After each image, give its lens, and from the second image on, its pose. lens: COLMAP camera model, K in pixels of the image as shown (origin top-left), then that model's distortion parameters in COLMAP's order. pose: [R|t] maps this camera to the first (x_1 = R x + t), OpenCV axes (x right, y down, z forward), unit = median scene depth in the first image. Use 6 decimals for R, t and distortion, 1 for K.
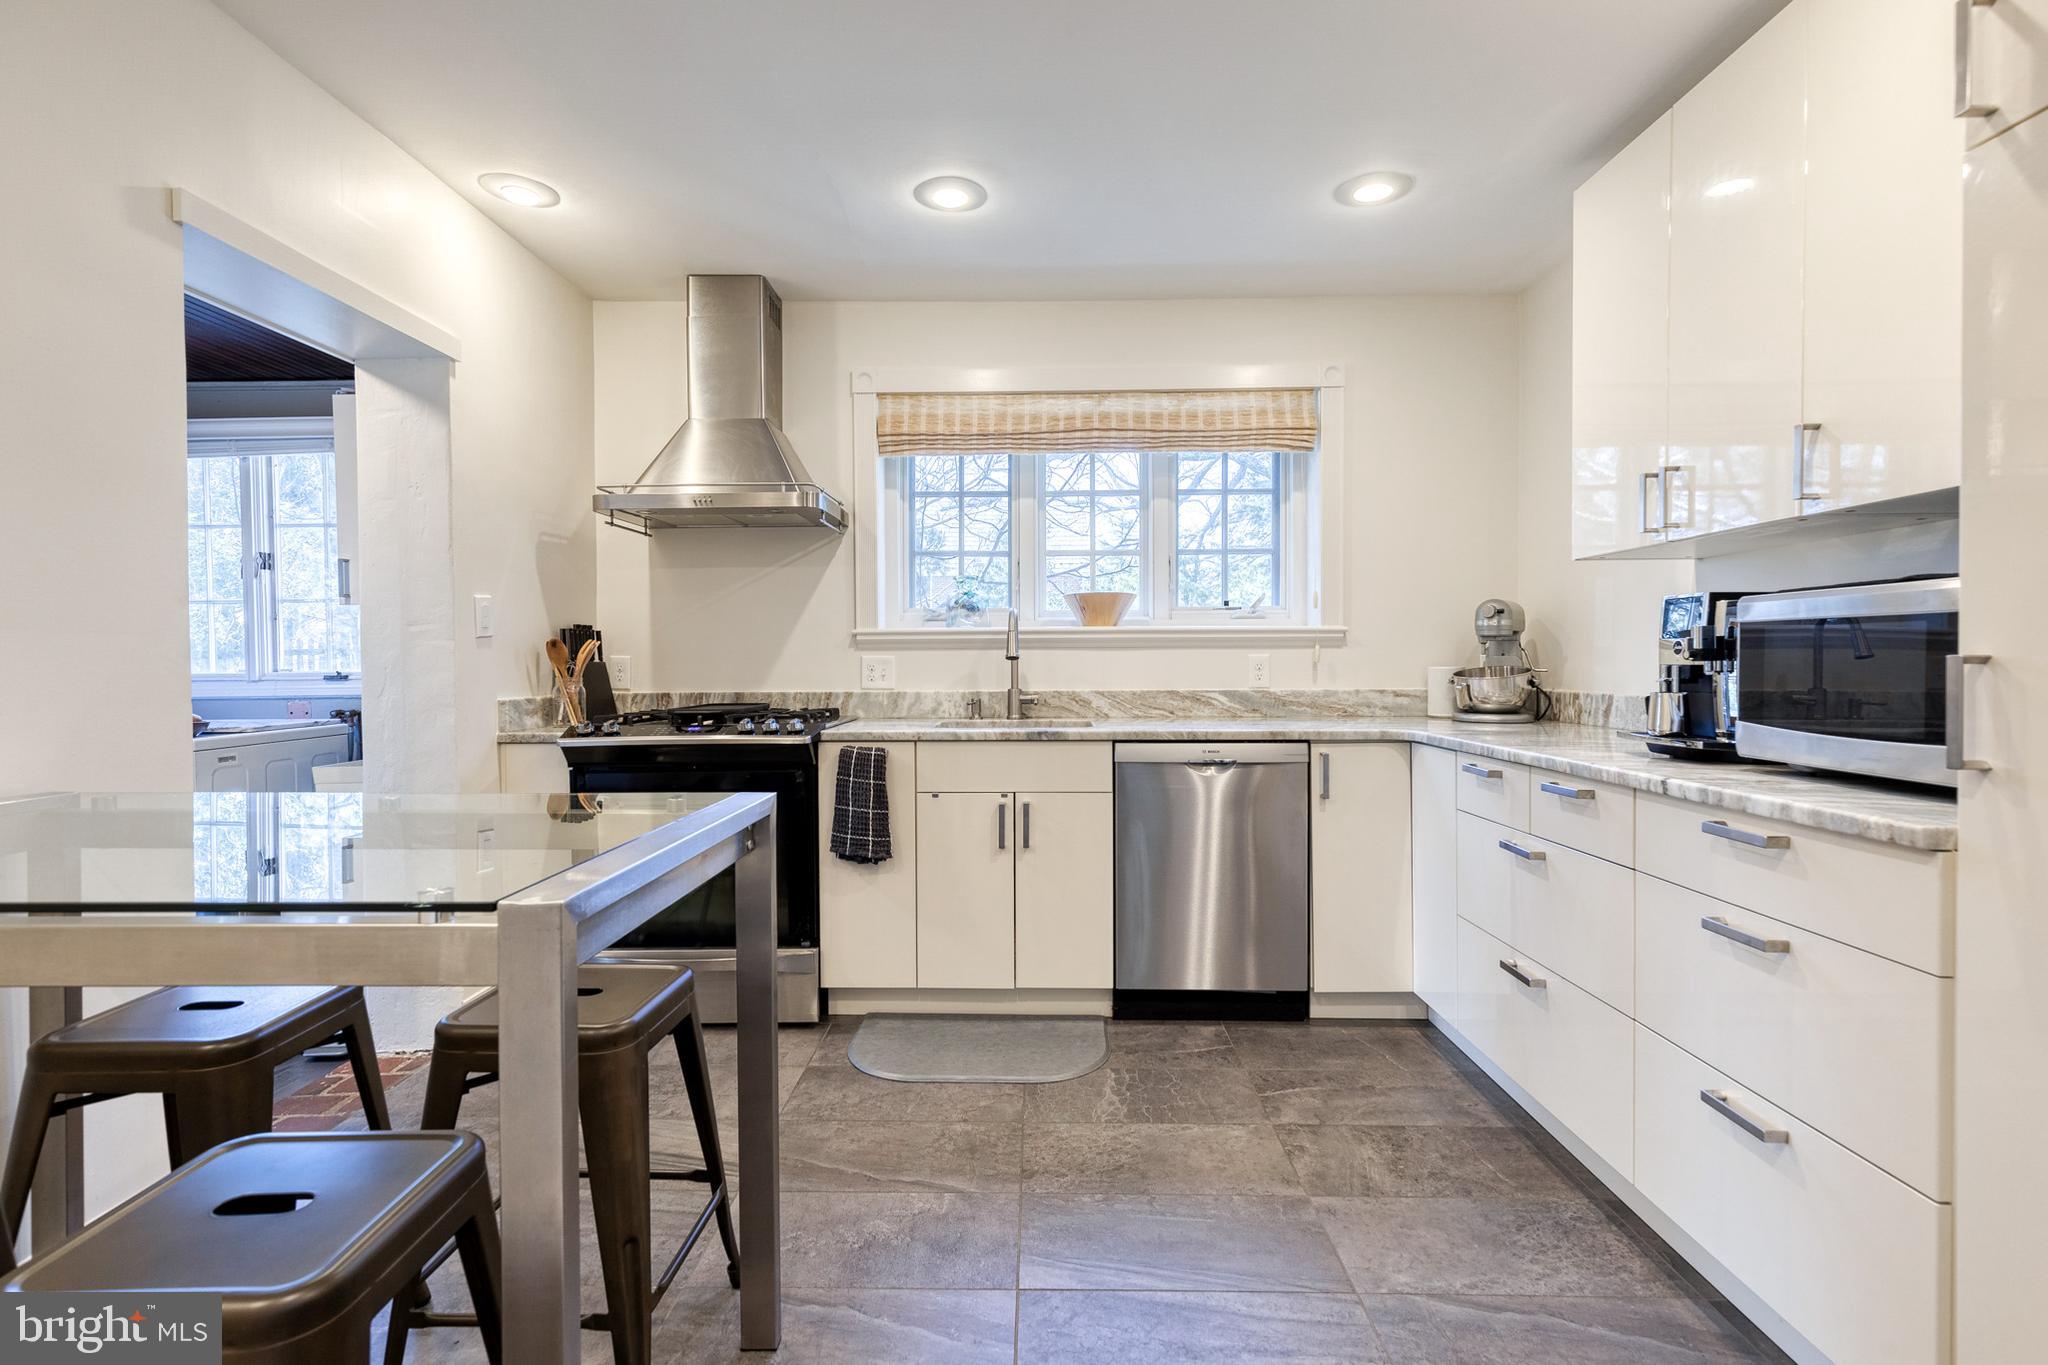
lens RADIAL K [[937.8, 0, 1023.9], [0, 937.8, 671.2], [0, 0, 1]] dist [0.010996, -0.000650]
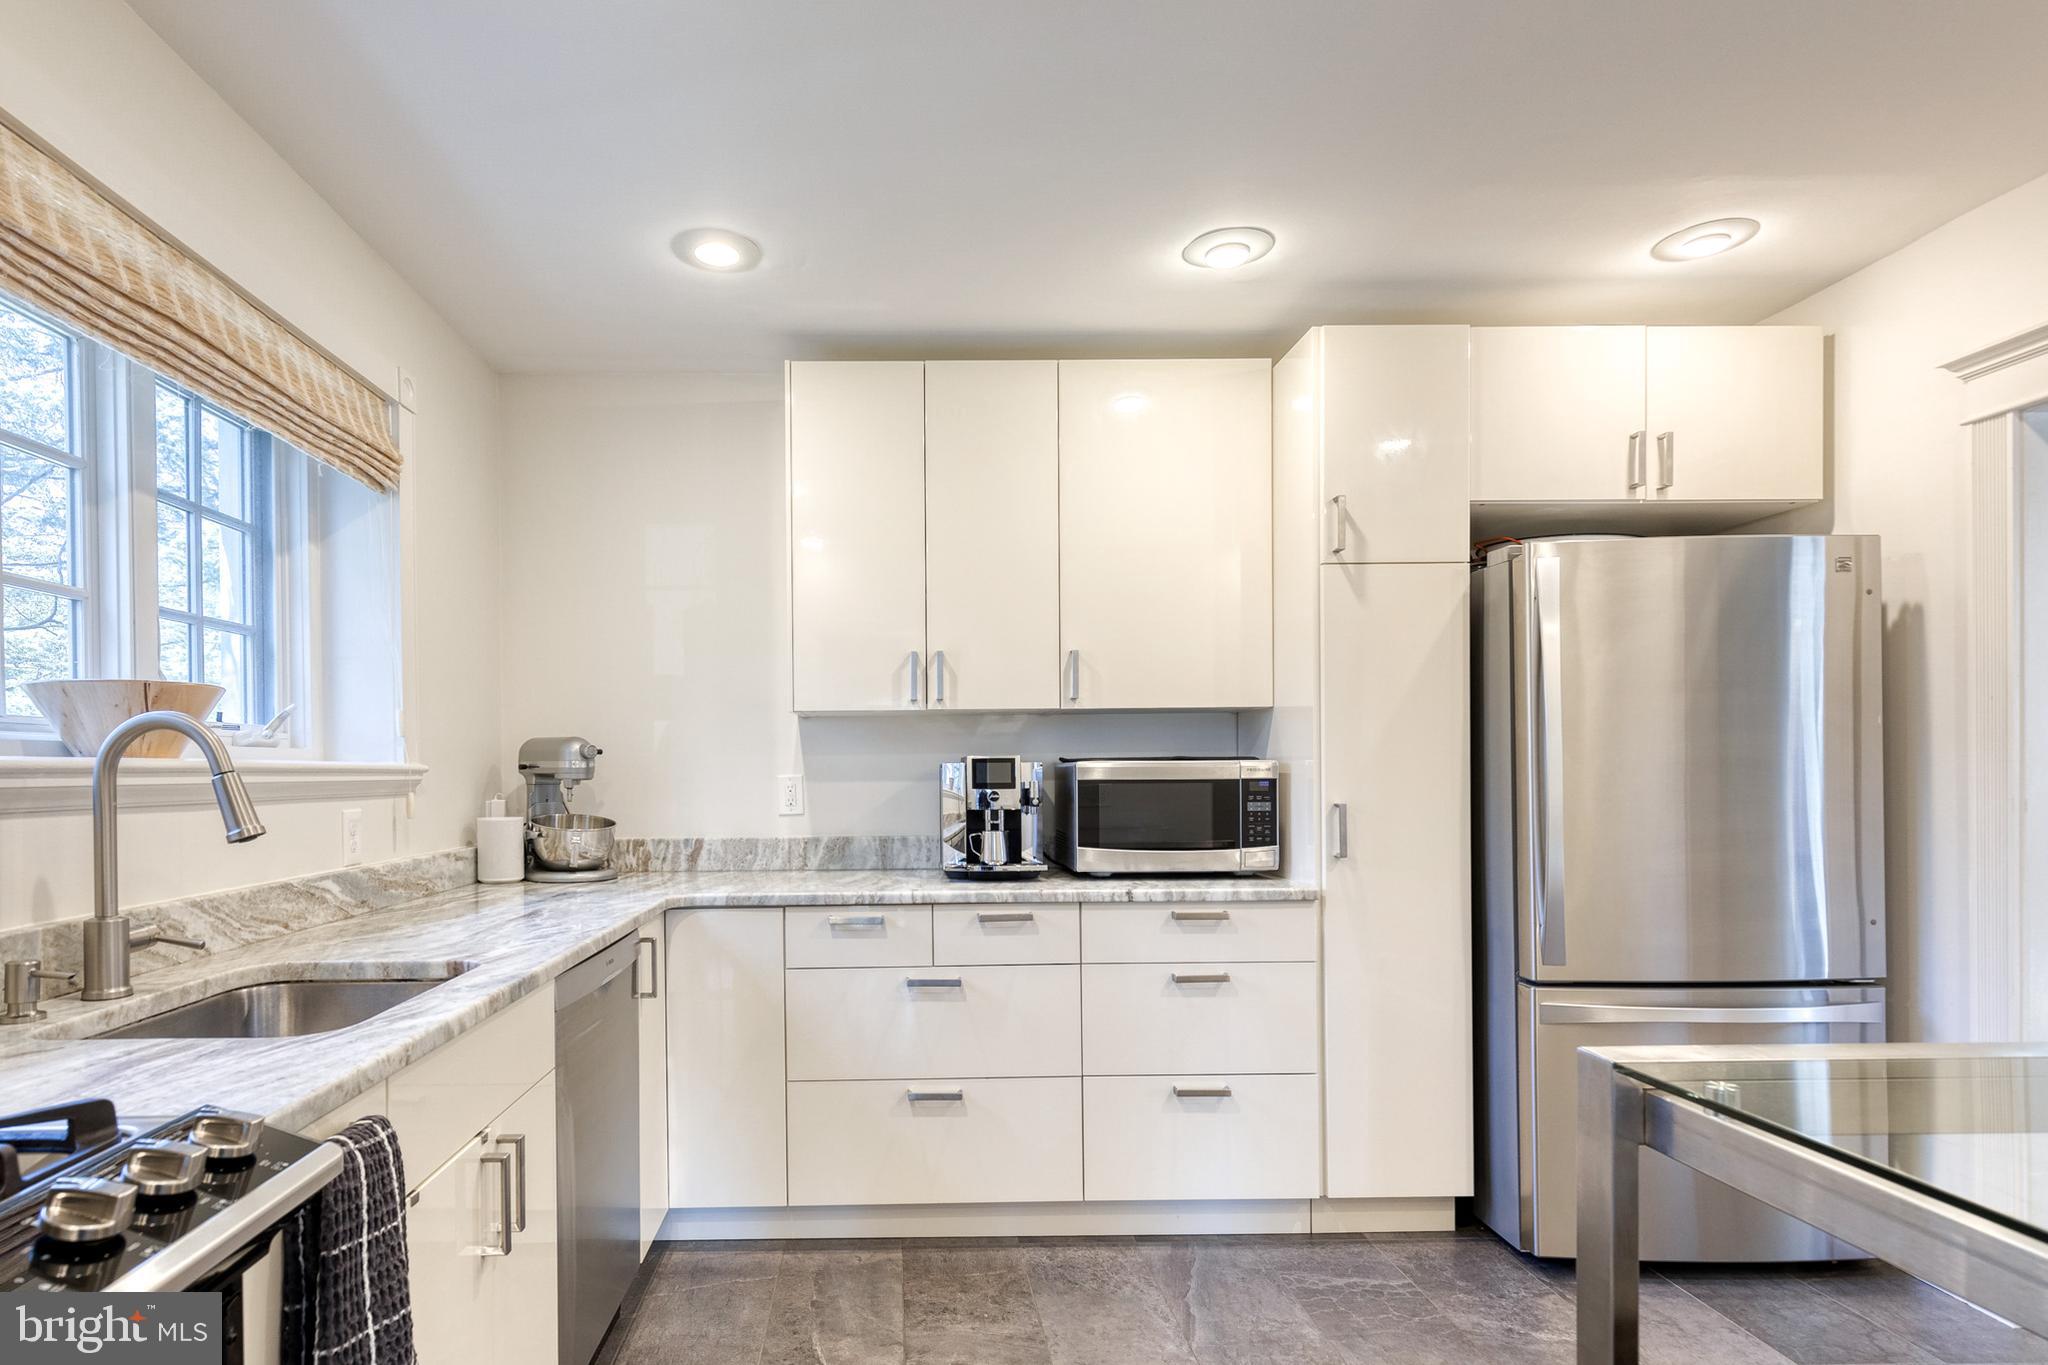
lens RADIAL K [[1080.5, 0, 912.5], [0, 1080.5, 772.7], [0, 0, 1]] dist [0.011798, -0.000076]
pose [[-0.033017, 0.002295, 0.999452, -0.507571], [0.020211, 0.999794, -0.001628, -0.036601], [-0.999250, 0.020146, -0.033056, 0.740625]]
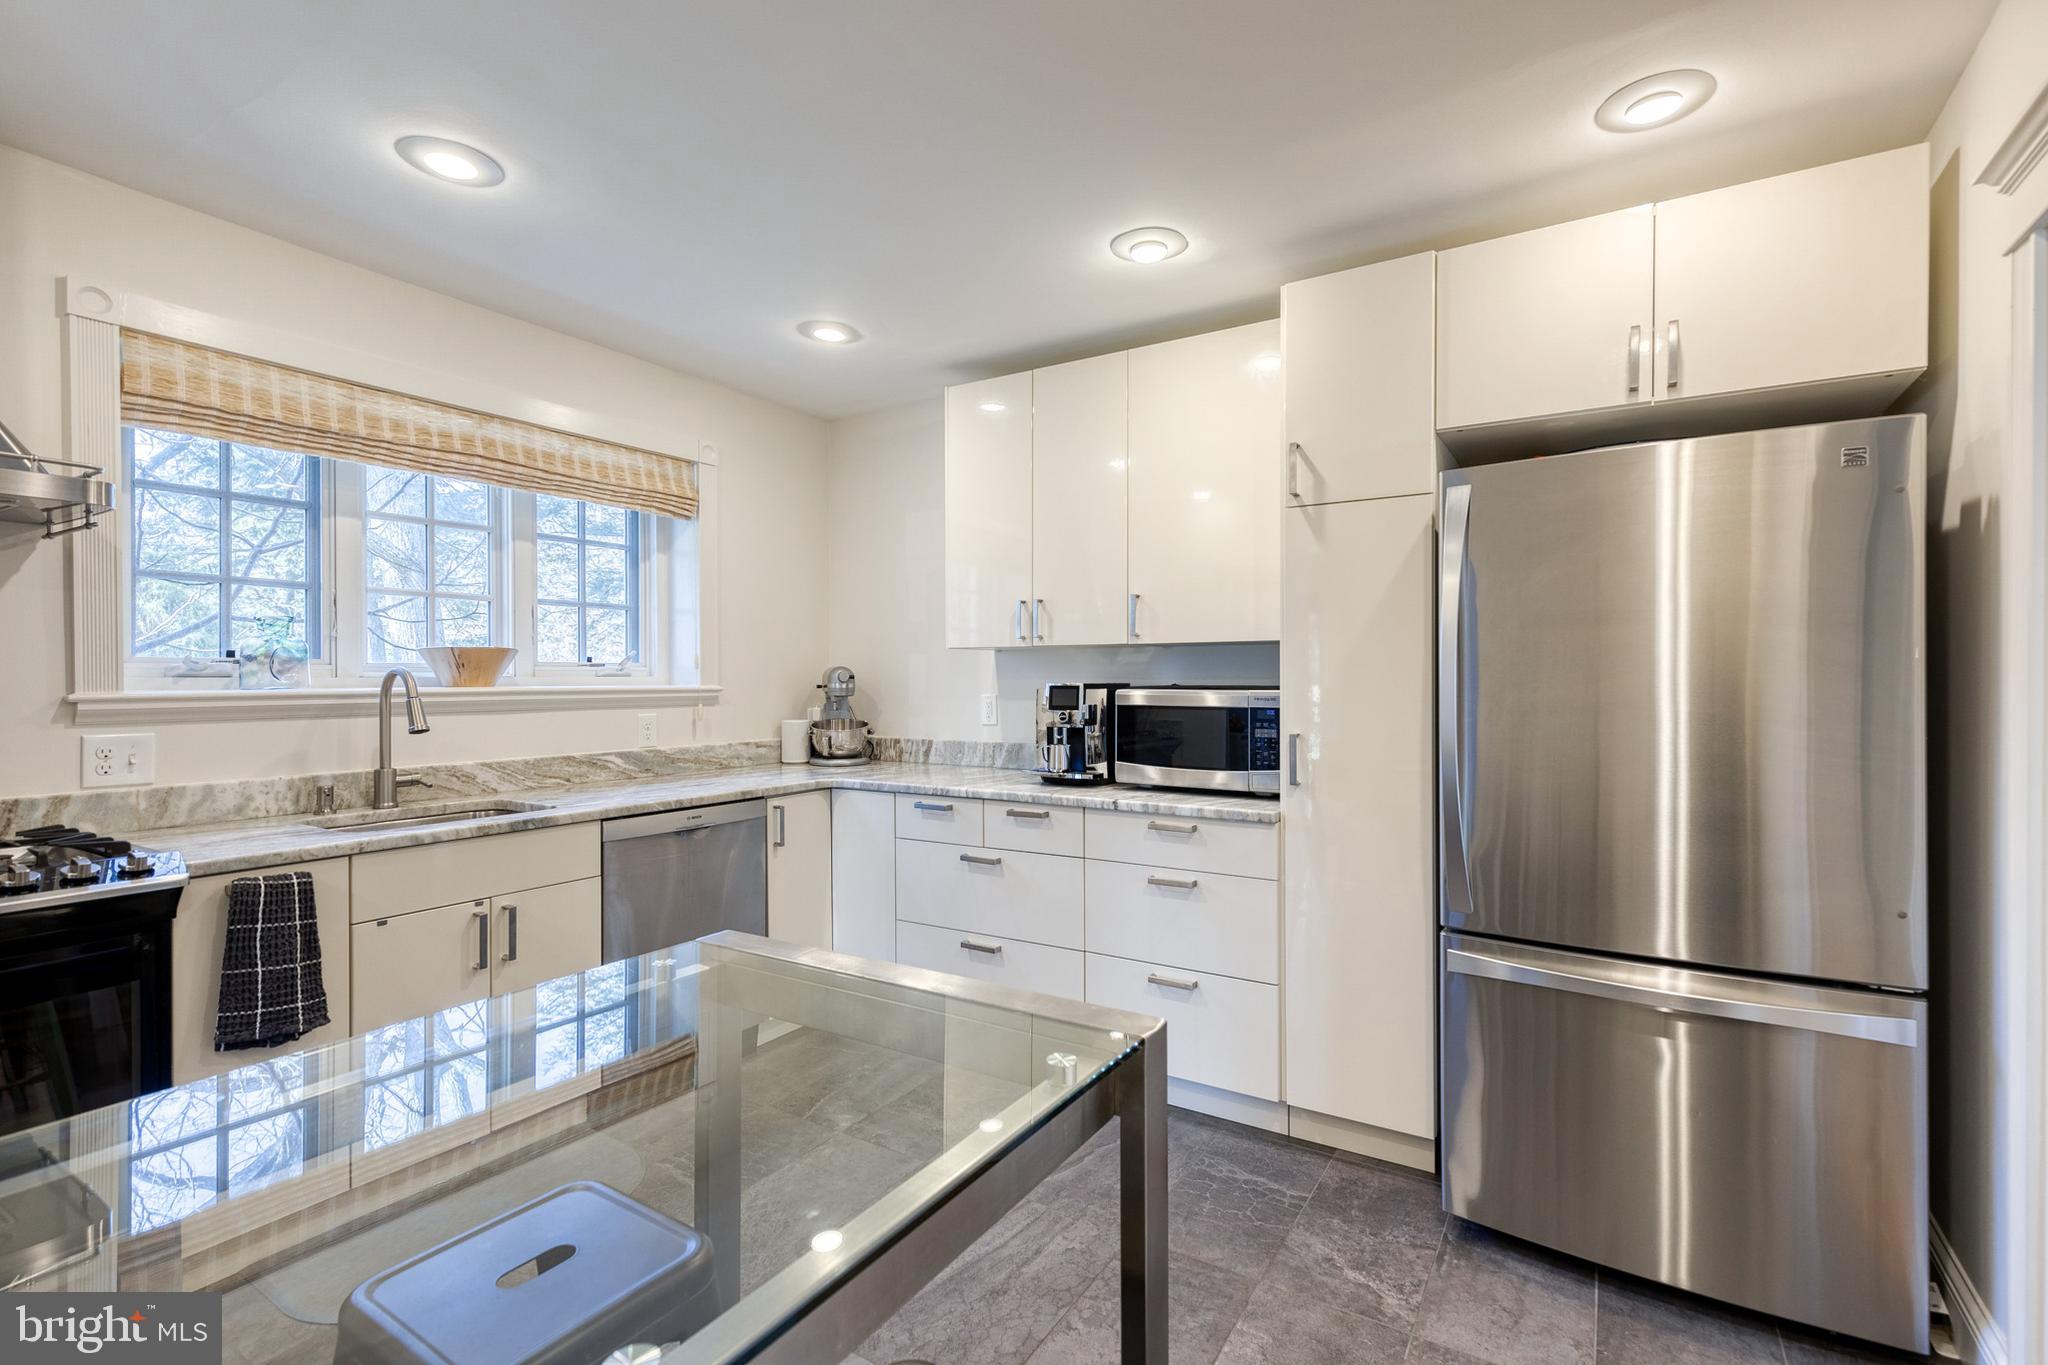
lens RADIAL K [[920.3, 0, 1047.1], [0, 920.3, 681.4], [0, 0, 1]] dist [0.011156, -0.000626]
pose [[0.504757, 0.000242, 0.863262, -0.430424], [0.008921, 0.999945, -0.005496, -0.048626], [-0.863216, 0.010476, 0.504727, 0.146886]]
